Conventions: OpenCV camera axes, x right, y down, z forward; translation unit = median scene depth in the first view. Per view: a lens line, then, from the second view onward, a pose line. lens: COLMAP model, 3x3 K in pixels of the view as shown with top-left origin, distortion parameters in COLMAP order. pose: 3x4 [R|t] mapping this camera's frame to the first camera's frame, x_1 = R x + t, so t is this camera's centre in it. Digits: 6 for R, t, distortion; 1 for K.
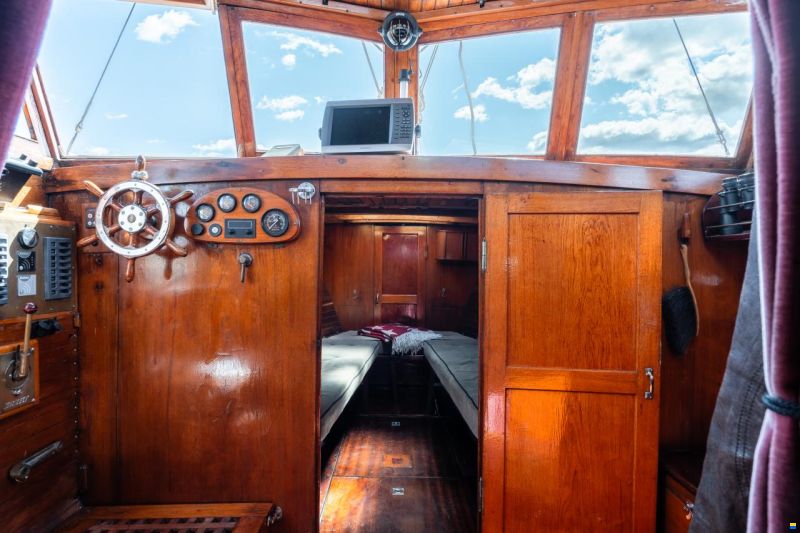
lens RADIAL K [[459.1, 0, 402.9], [0, 459.1, 274.9], [0, 0, 1]] dist [-0.001655, -0.000573]
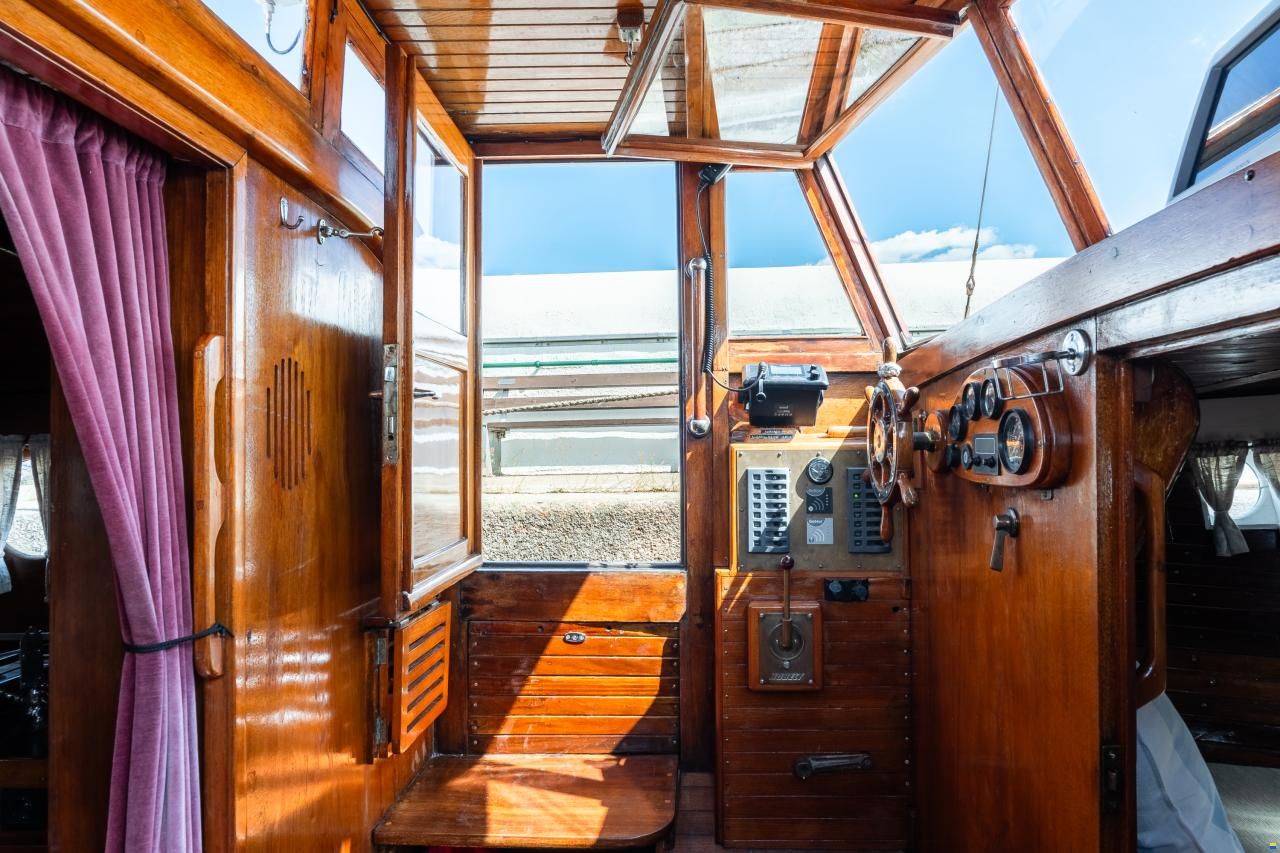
lens RADIAL K [[734.6, 0, 644.7], [0, 734.6, 439.9], [0, 0, 1]] dist [-0.001655, -0.000573]
pose [[-0.045813, -0.014494, -0.998845, 0.401190], [-0.000802, 0.999895, -0.014473, -0.104569], [0.998950, 0.000139, -0.045820, 0.698017]]
